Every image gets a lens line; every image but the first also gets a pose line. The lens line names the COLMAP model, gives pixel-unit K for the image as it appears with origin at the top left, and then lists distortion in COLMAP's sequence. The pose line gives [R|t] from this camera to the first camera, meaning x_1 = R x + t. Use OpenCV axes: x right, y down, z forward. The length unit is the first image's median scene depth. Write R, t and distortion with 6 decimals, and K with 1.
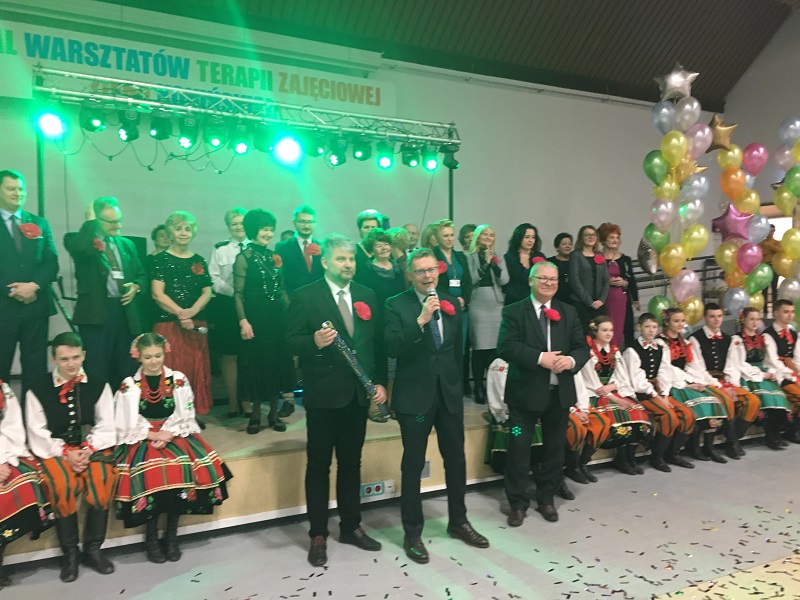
lens RADIAL K [[671.5, 0, 400.5], [0, 671.5, 302.6], [0, 0, 1]] dist [0.017596, -0.067493]
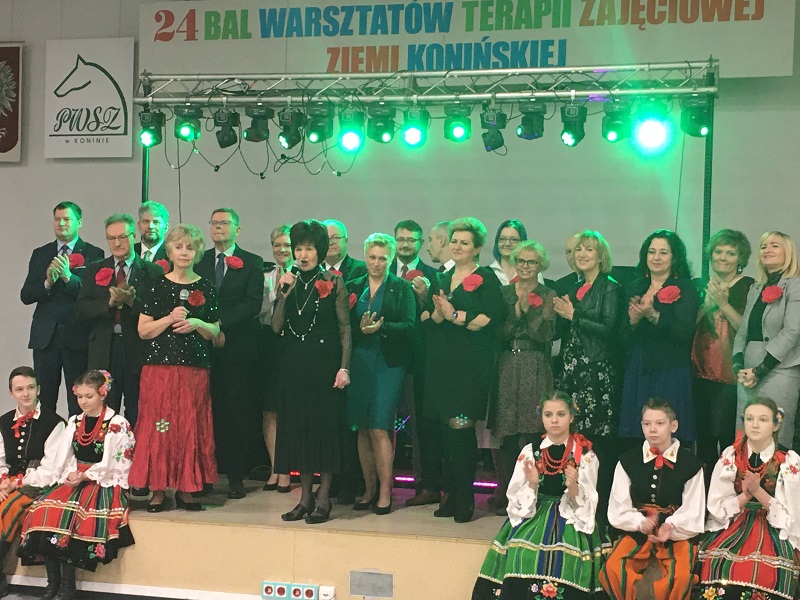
lens RADIAL K [[1390.6, 0, 400.4], [0, 1390.6, 300.0], [0, 0, 1]] dist [-0.023469, 0.000000]
pose [[0.662783, 0.013585, -0.748689, 0.792500], [-0.054636, 0.998048, -0.030257, -0.009454], [0.746816, 0.060959, 0.662231, 0.028344]]
